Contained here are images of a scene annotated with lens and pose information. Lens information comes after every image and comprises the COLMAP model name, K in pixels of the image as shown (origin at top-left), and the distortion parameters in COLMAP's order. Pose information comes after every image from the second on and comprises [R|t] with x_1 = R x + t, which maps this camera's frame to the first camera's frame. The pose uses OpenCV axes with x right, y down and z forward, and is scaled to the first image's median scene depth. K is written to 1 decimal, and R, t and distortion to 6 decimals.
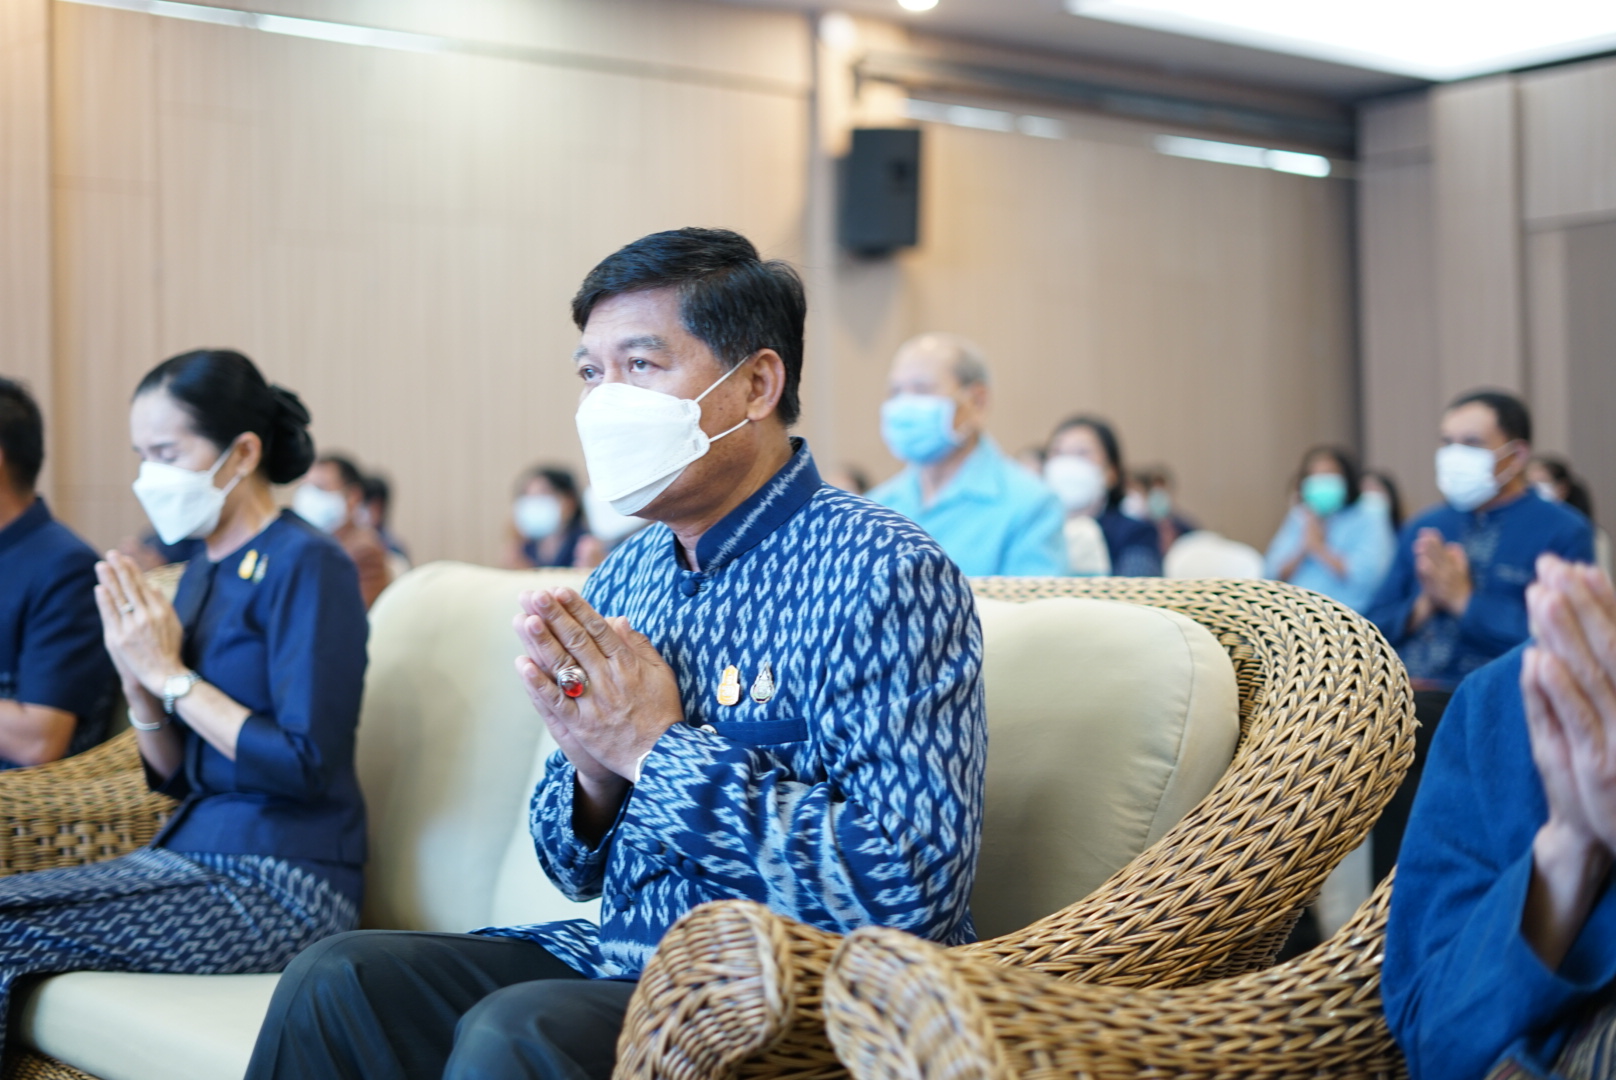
lens RADIAL K [[2375.5, 0, 808.0], [0, 2375.5, 540.0], [0, 0, 1]] dist [-0.013570, -0.126078]
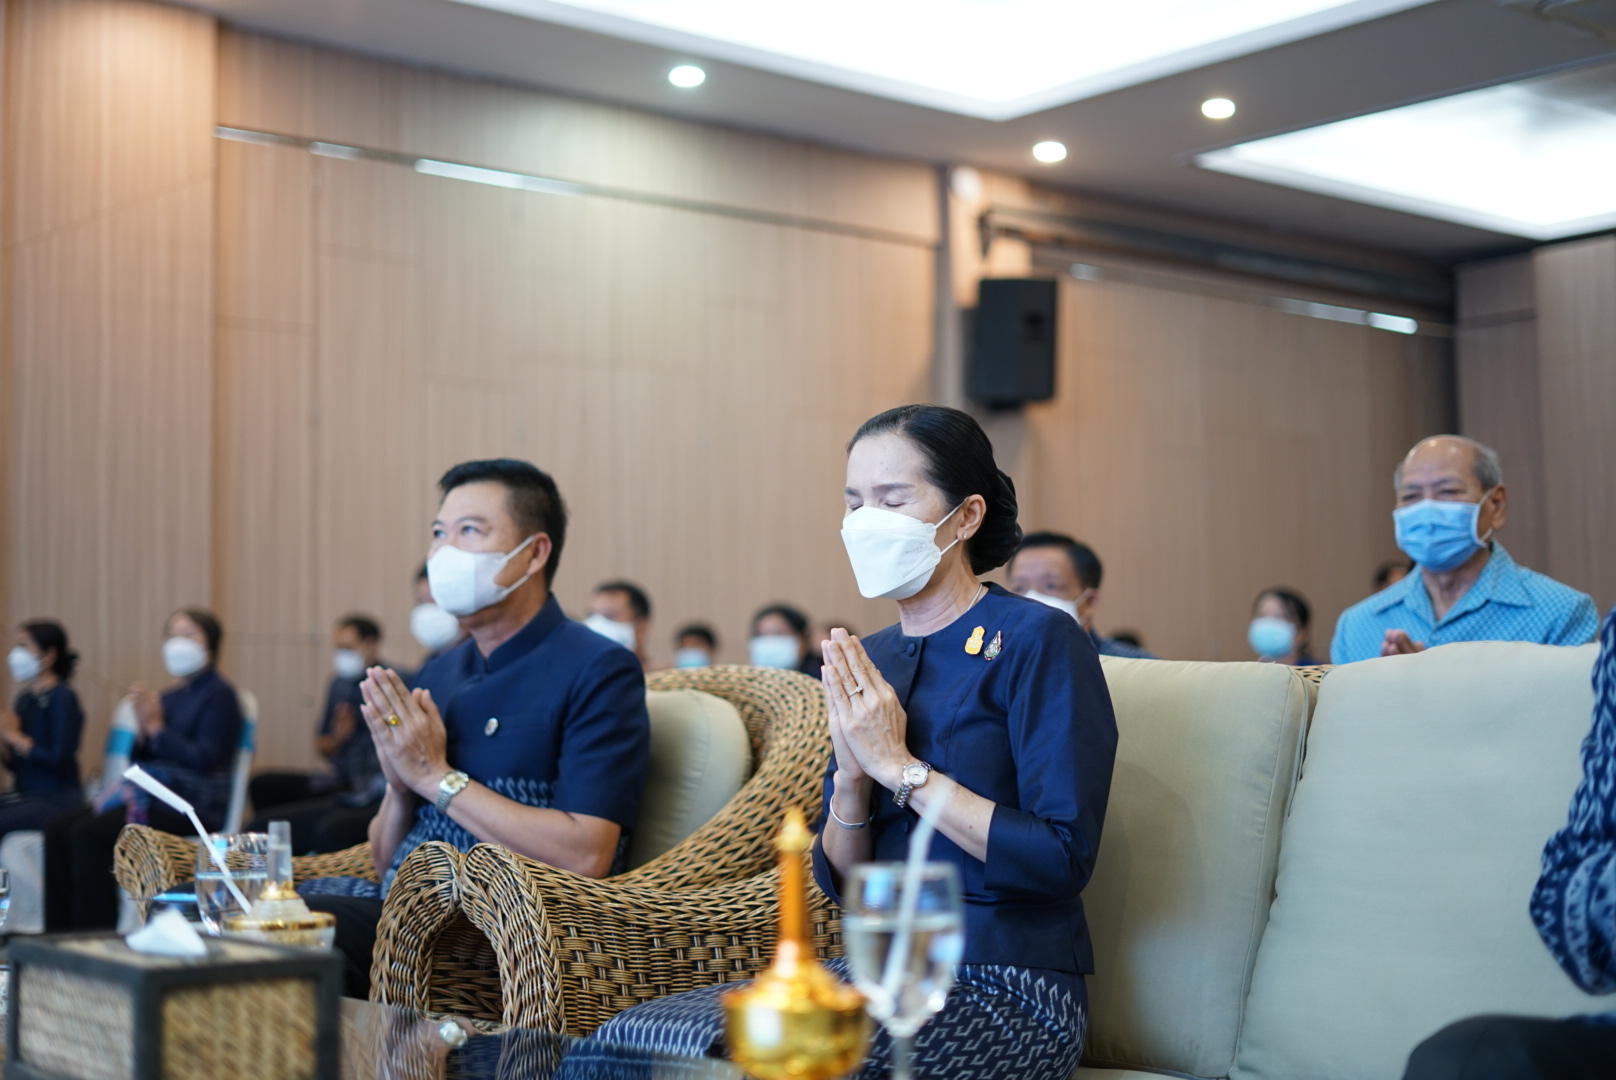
lens RADIAL K [[2353.8, 0, 808.0], [0, 2353.8, 540.0], [0, 0, 1]] dist [-0.012578, -0.014769]
pose [[0.999863, 0.005785, 0.015528, -0.222612], [-0.004647, 0.997367, -0.072371, 0.025700], [-0.015906, 0.072289, 0.997257, 0.061724]]
